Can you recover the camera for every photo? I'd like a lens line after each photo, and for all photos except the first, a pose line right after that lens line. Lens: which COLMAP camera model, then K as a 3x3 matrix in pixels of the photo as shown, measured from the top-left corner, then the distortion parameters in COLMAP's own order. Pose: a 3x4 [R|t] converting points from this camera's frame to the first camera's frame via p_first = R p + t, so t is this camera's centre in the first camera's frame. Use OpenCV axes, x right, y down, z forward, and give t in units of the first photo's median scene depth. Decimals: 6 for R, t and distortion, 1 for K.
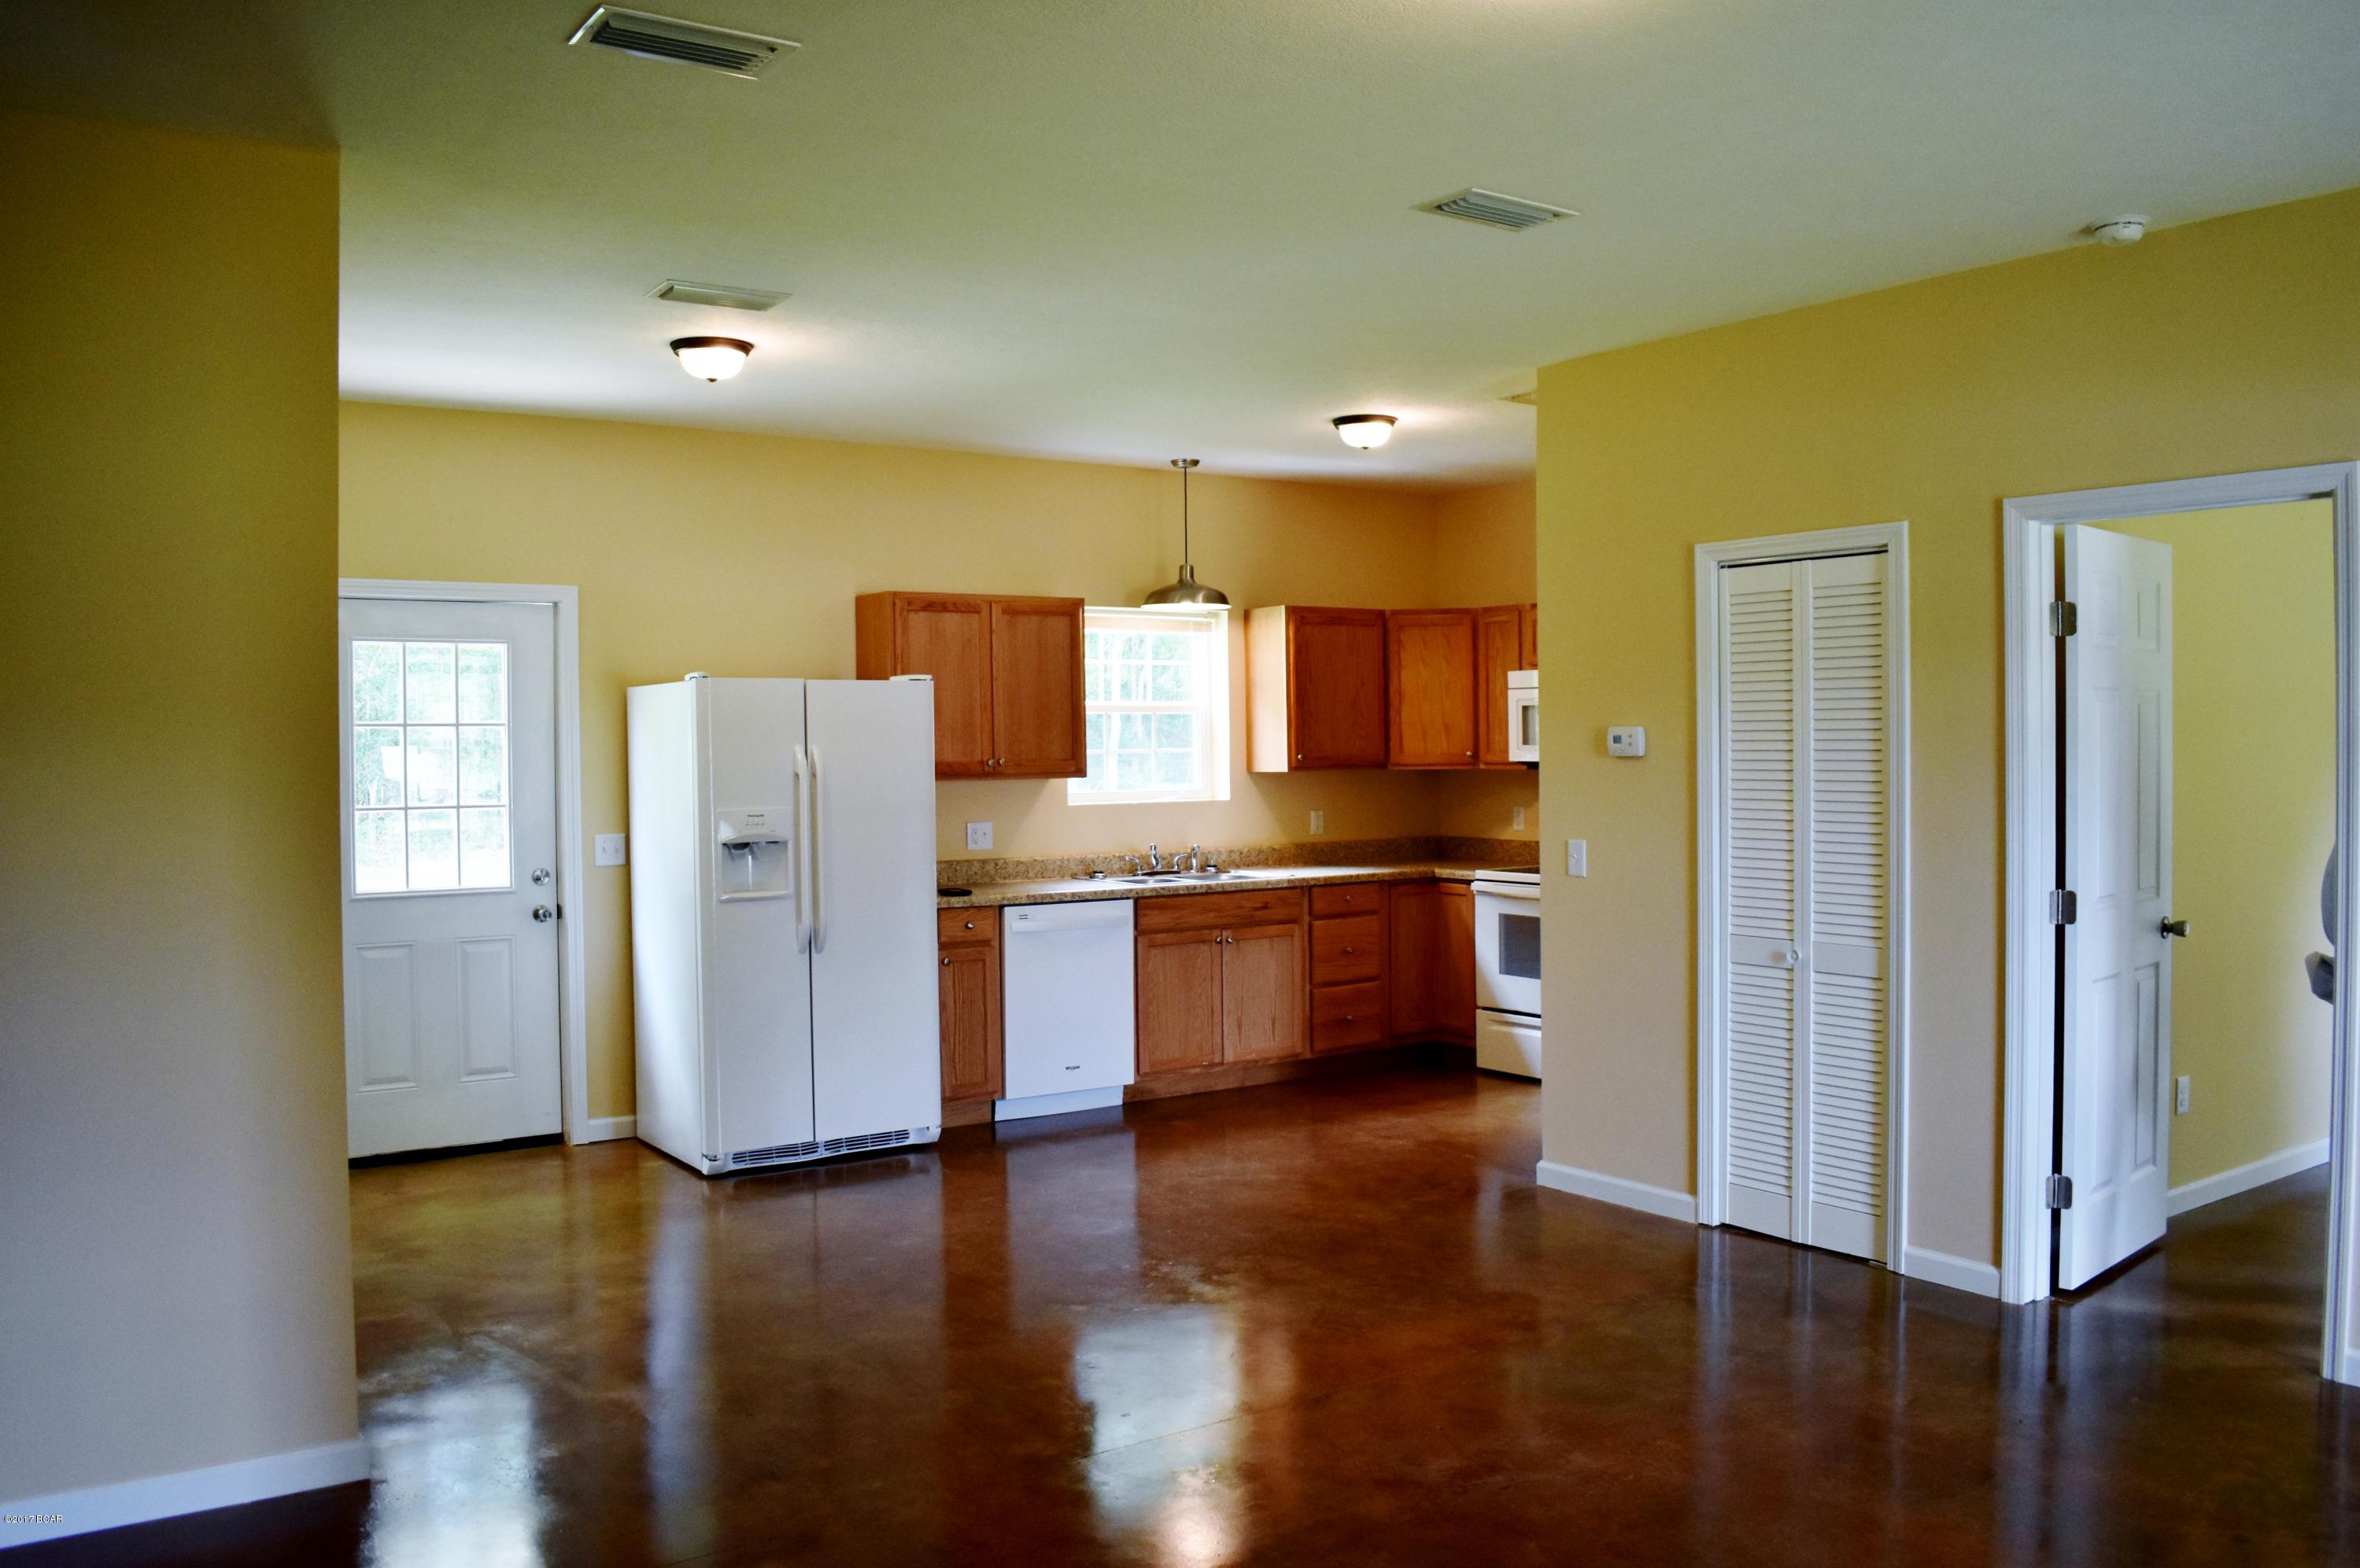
lens RADIAL K [[1818.3, 0, 1180.0], [0, 1818.3, 784.0], [0, 0, 1]] dist [-0.093607, 0.001866]
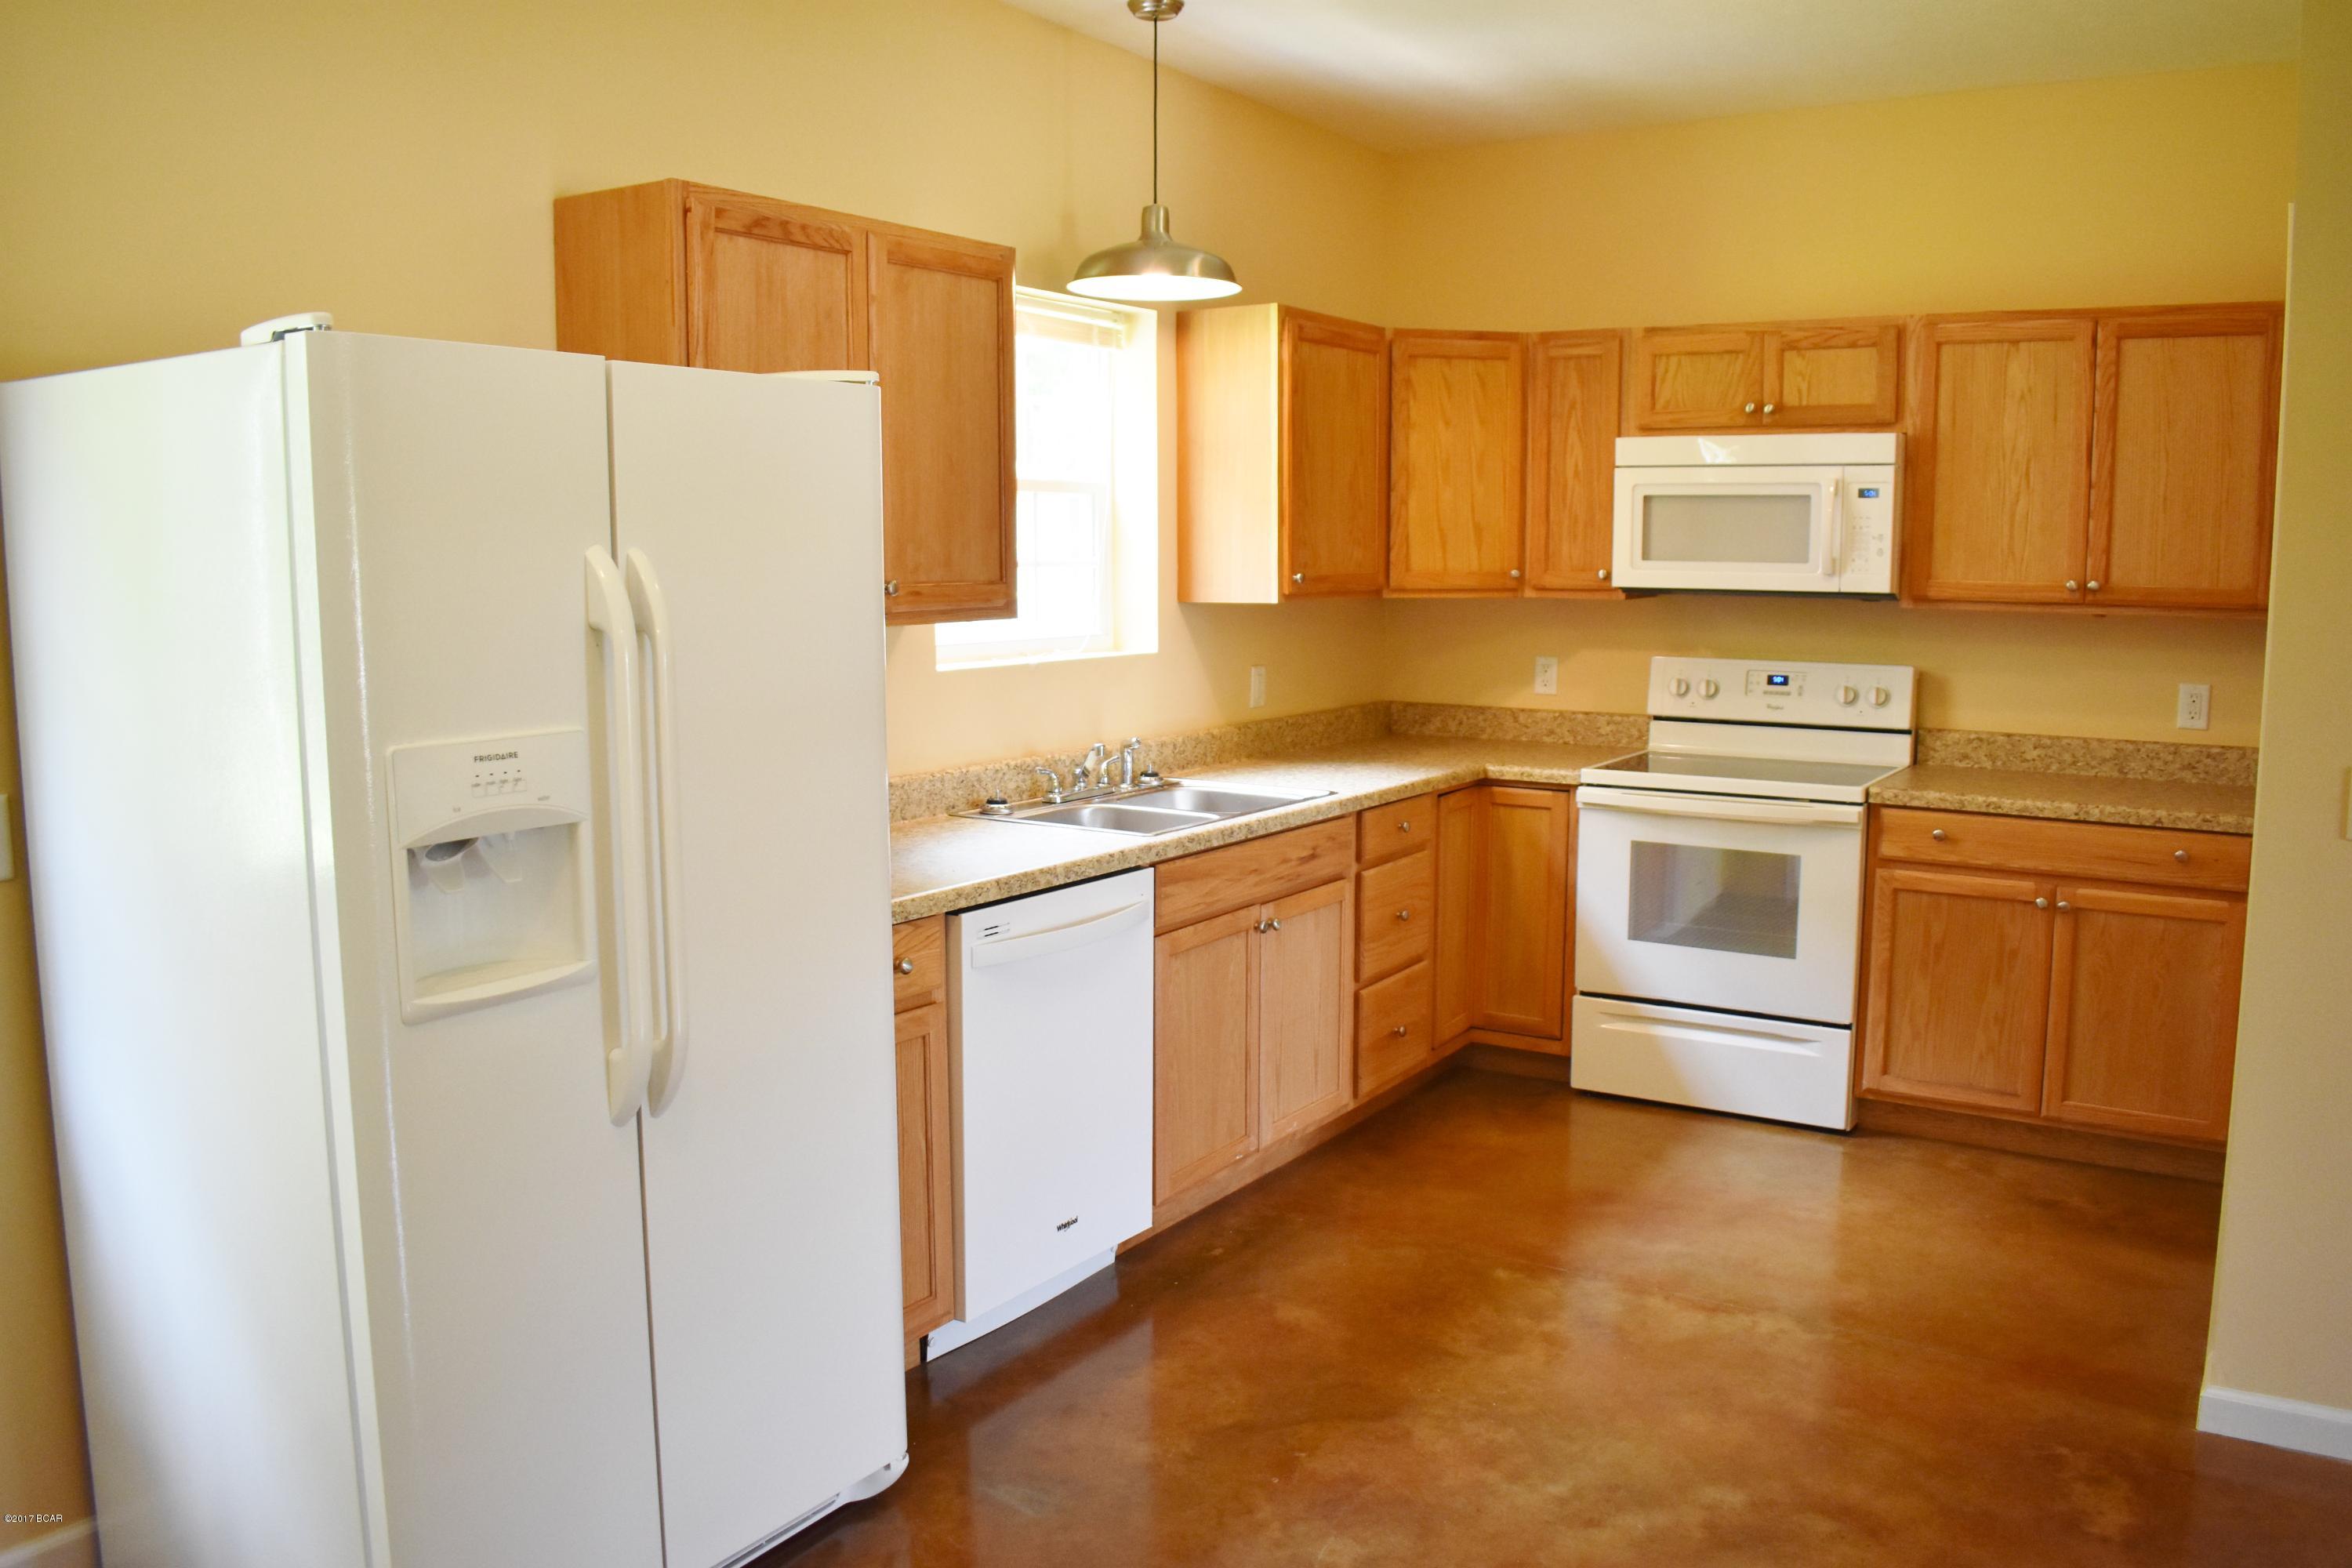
lens RADIAL K [[1812.3, 0, 1176.0], [0, 1812.3, 784.0], [0, 0, 1]] dist [-0.093607, 0.001866]
pose [[0.924299, -0.037819, 0.379790, -0.202651], [-0.002457, 0.994468, 0.105008, -0.010590], [-0.381660, -0.097992, 0.919094, 0.537549]]
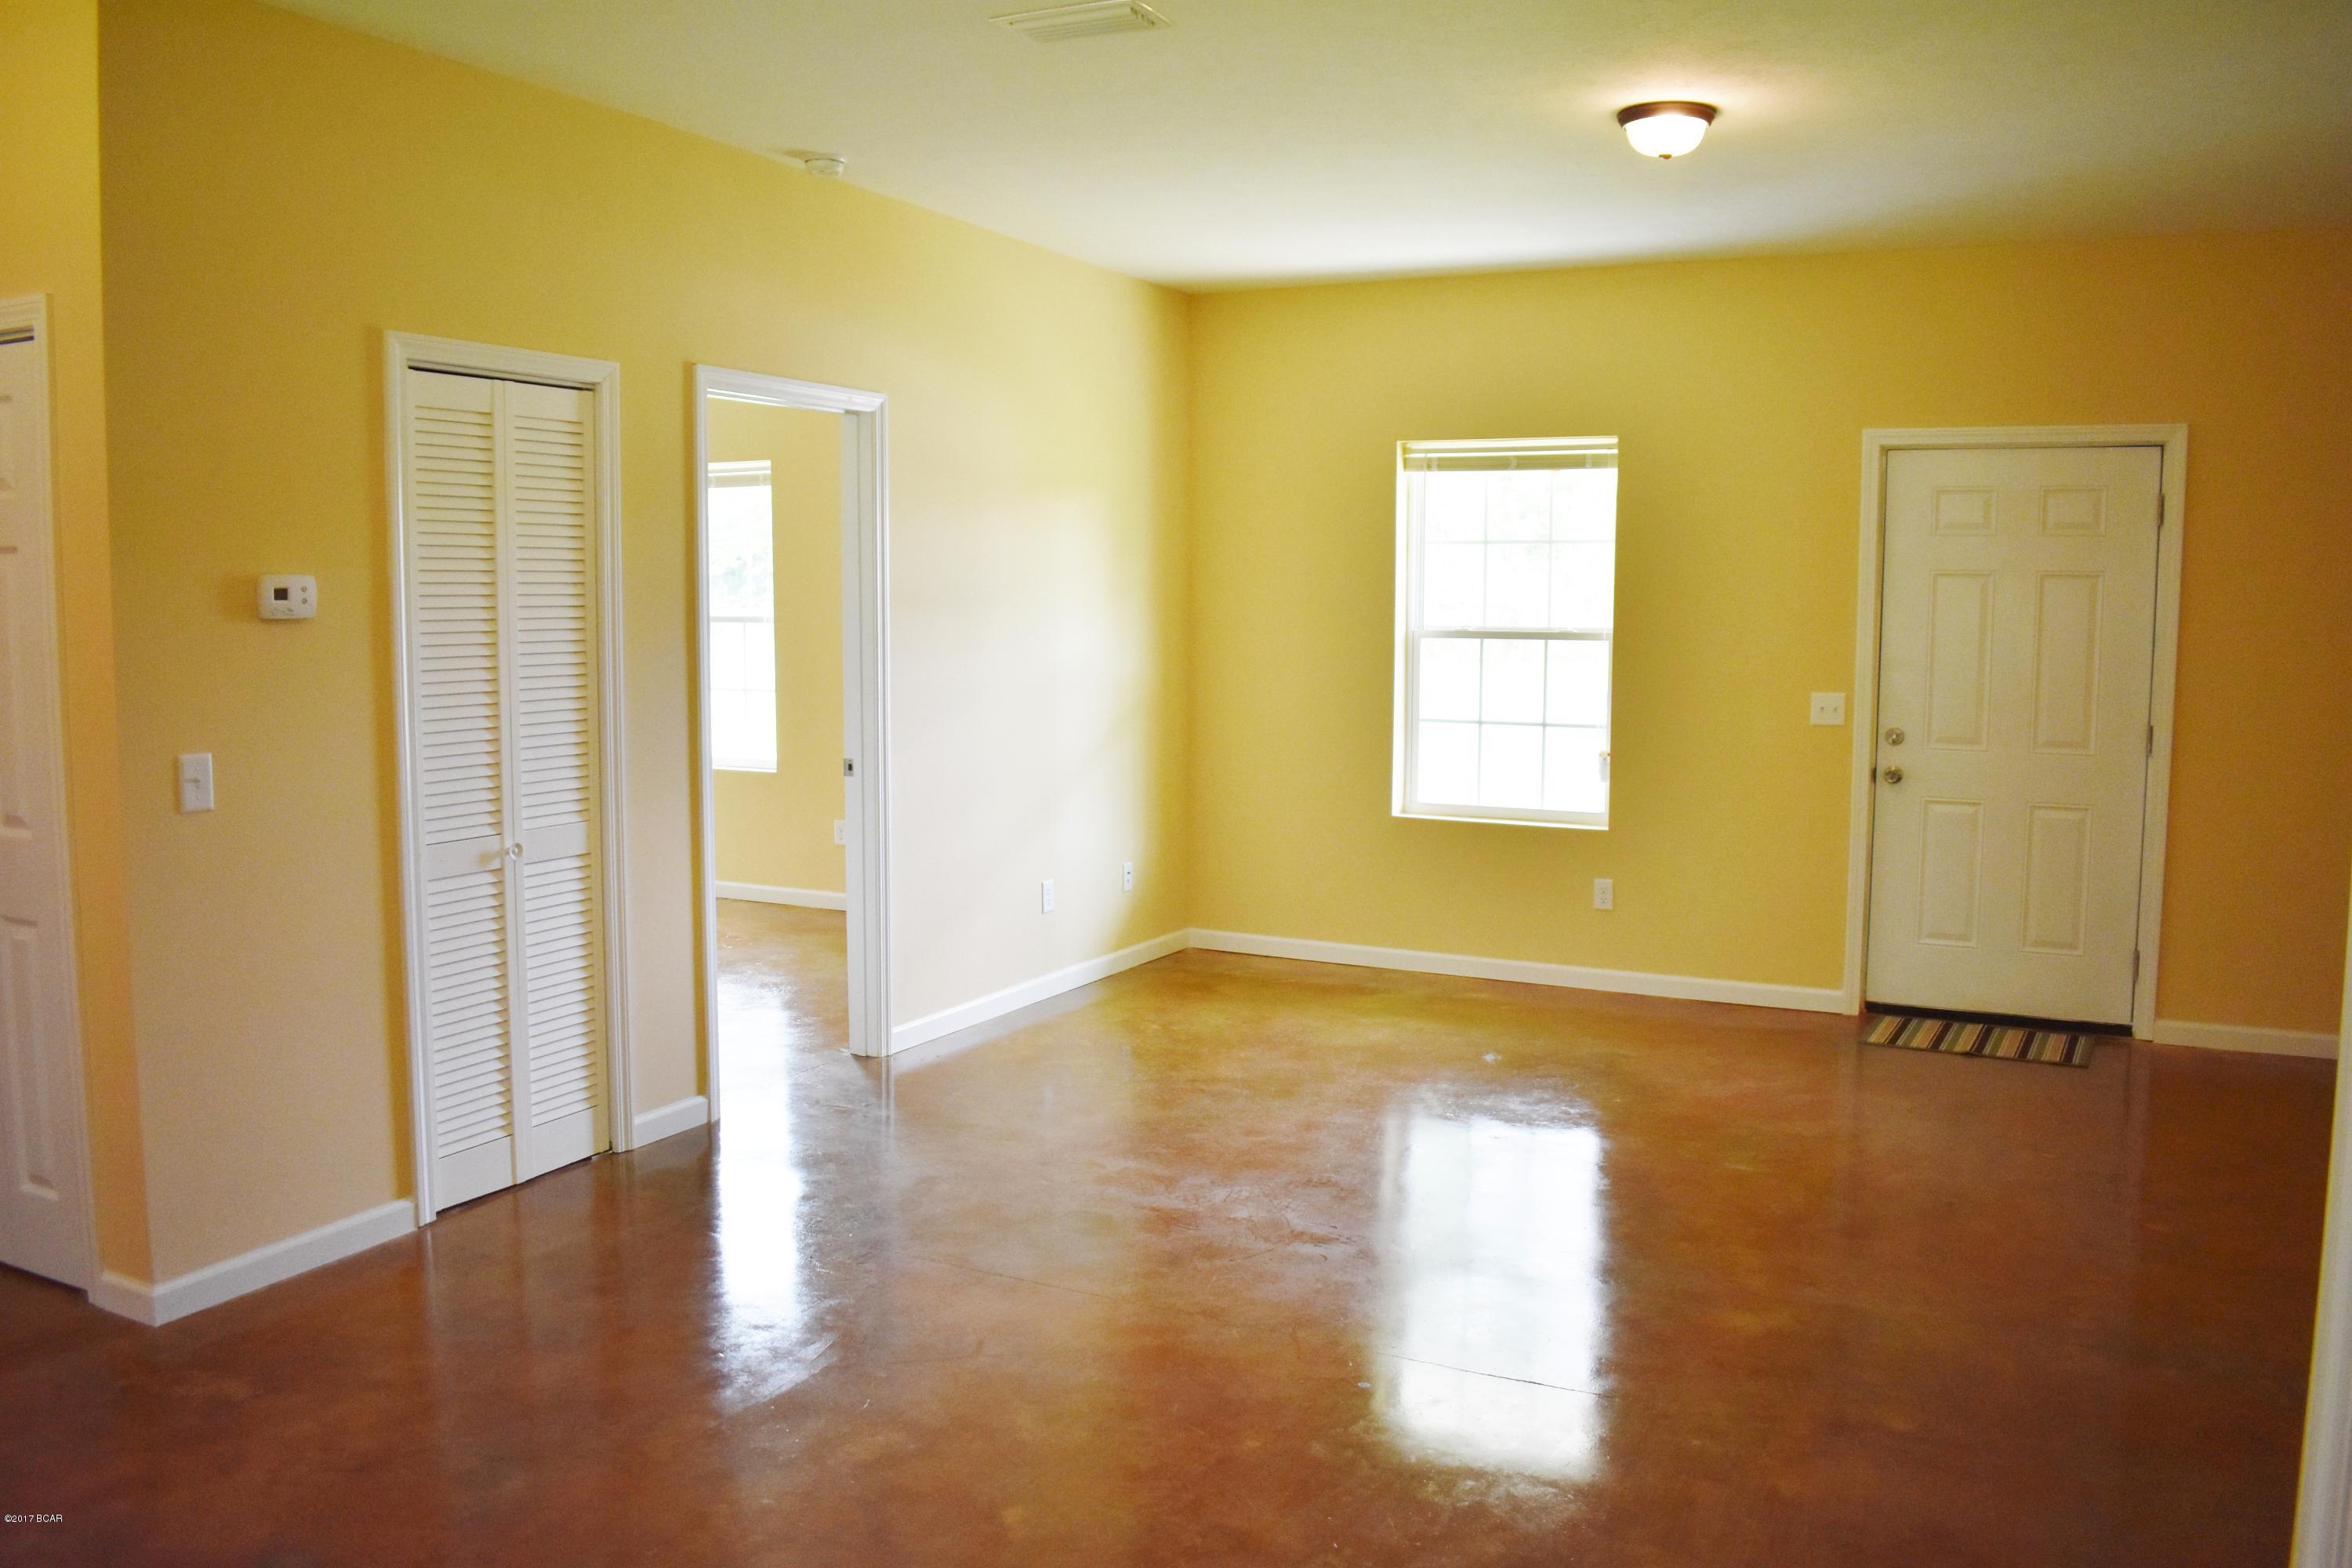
lens RADIAL K [[1812.3, 0, 1176.0], [0, 1812.3, 784.0], [0, 0, 1]] dist [-0.093607, 0.001866]
pose [[-0.468831, -0.085751, 0.879115, -0.515083], [0.019665, 0.994016, 0.107446, -0.019215], [-0.883069, 0.067662, -0.464340, 1.055546]]
